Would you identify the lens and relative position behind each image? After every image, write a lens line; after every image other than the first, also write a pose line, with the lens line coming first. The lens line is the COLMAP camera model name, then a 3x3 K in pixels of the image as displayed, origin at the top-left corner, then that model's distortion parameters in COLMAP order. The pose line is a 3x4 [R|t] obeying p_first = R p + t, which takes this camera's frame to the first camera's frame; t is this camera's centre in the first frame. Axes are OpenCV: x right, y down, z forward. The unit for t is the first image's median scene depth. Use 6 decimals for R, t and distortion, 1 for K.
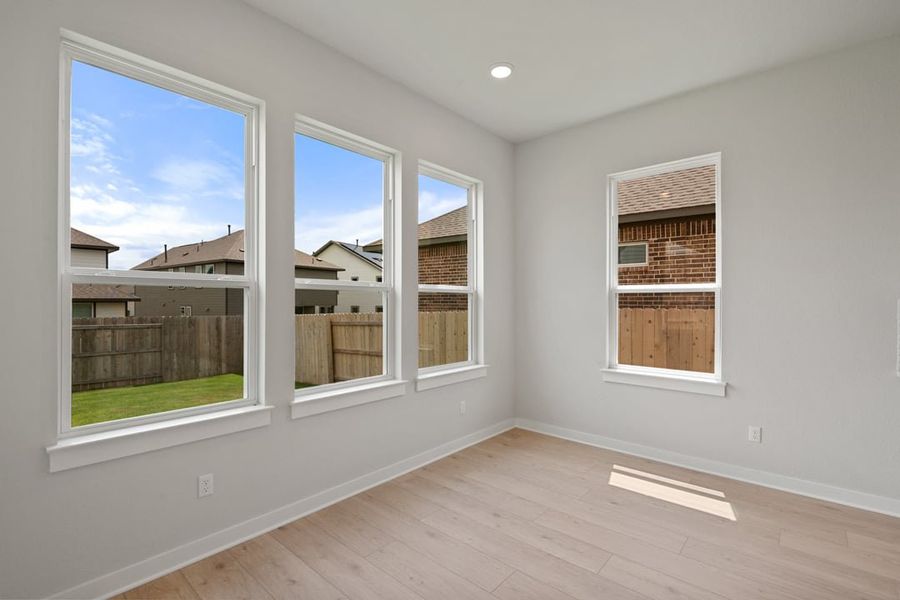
lens RADIAL K [[413.1, 0, 450.0], [0, 413.1, 300.0], [0, 0, 1]] dist [-0.002322, -0.000521]
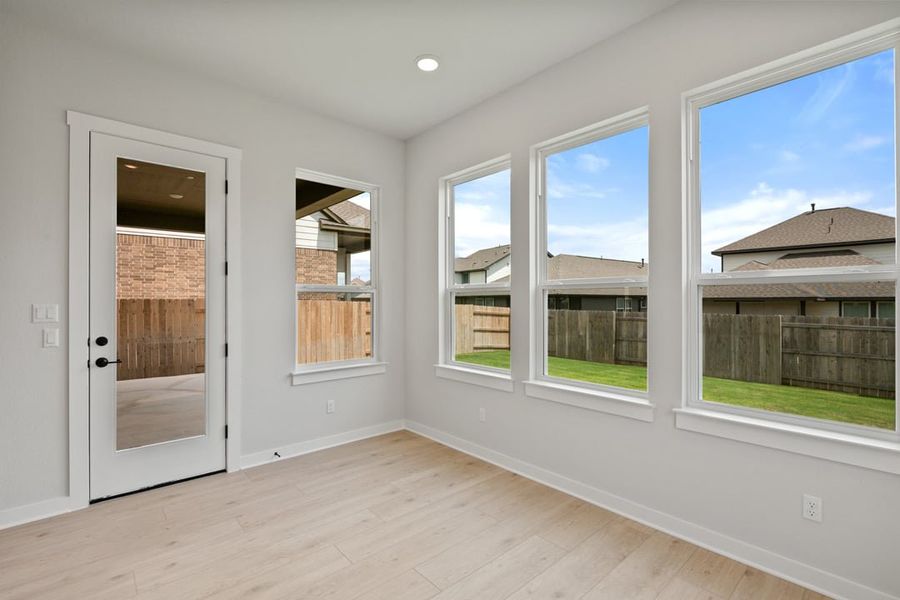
lens RADIAL K [[410.1, 0, 450.0], [0, 410.1, 300.0], [0, 0, 1]] dist [-0.000633, -0.000214]
pose [[-0.120518, -0.000936, -0.992711, 0.622397], [0.003998, 0.999991, -0.001429, 0.003123], [0.992703, -0.004141, -0.120513, 0.660764]]
